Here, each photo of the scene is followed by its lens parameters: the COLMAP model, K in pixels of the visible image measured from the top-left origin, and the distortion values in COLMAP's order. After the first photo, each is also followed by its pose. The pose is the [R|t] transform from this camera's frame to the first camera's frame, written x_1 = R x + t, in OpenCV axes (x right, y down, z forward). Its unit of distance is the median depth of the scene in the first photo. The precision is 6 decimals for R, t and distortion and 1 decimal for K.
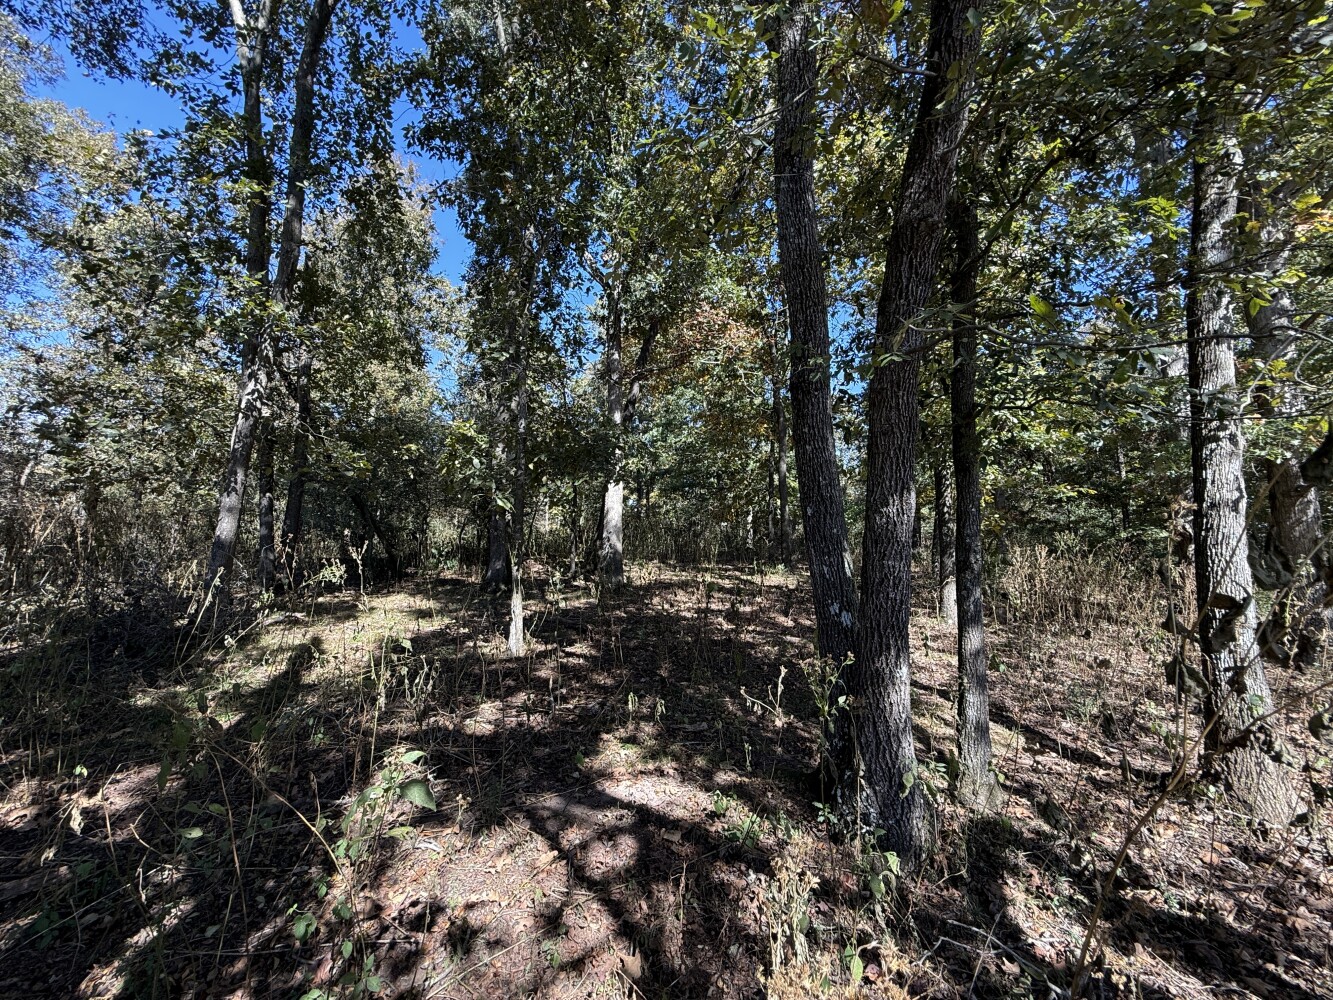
lens RADIAL K [[529.9, 0, 664.3], [0, 529.9, 503.6], [0, 0, 1]] dist [0.001895, 0.000476]
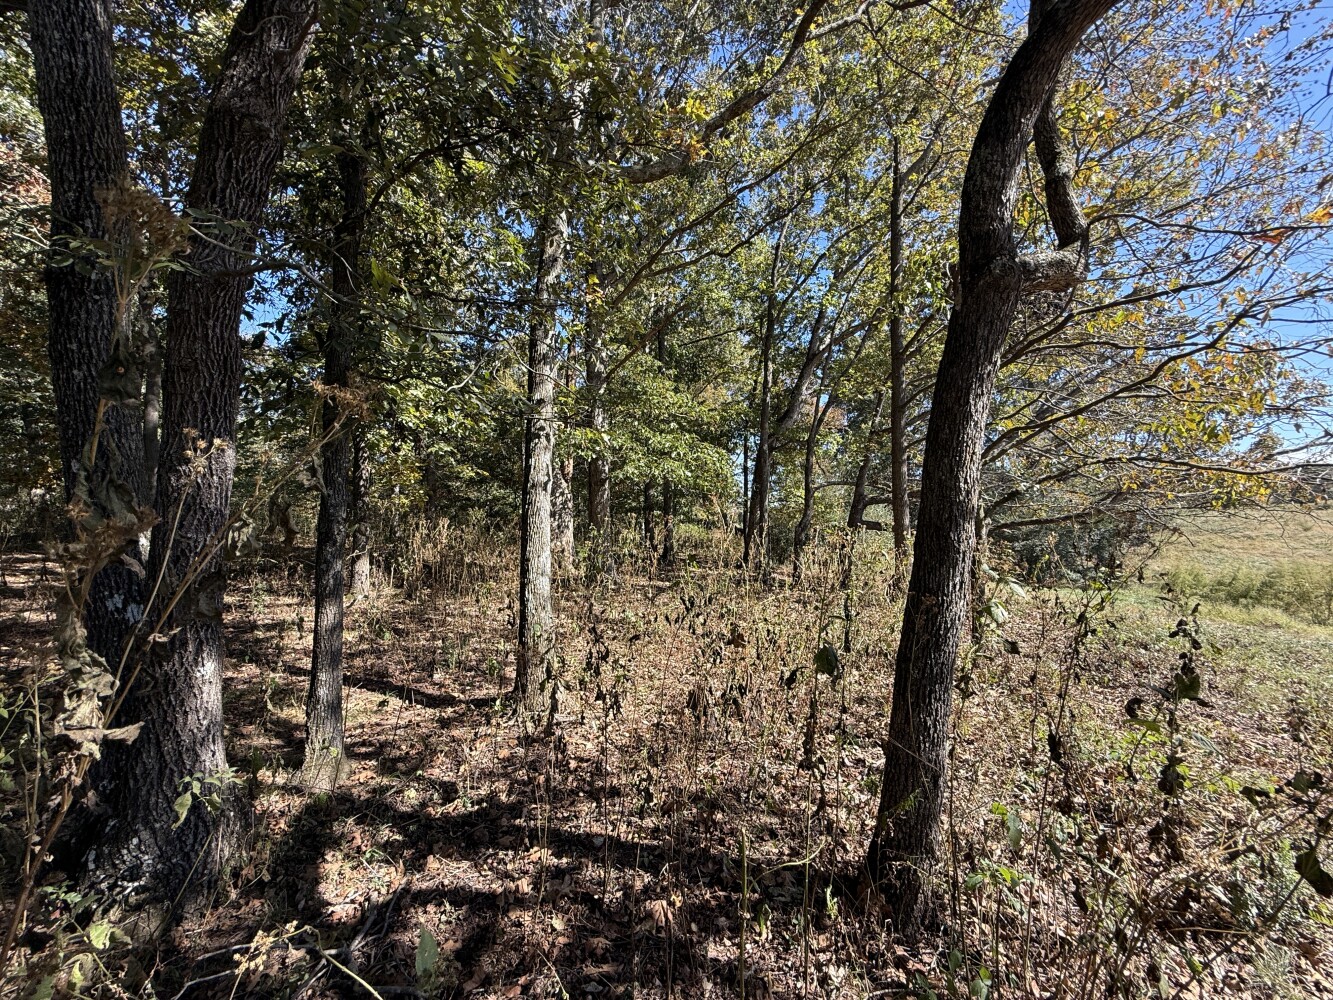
lens RADIAL K [[529.9, 0, 664.3], [0, 529.9, 503.6], [0, 0, 1]] dist [0.001895, 0.000476]
pose [[0.569154, 0.017996, 0.822034, 0.140141], [-0.055372, 0.998330, 0.016483, 0.009052], [-0.820364, -0.054899, 0.569200, -0.022203]]
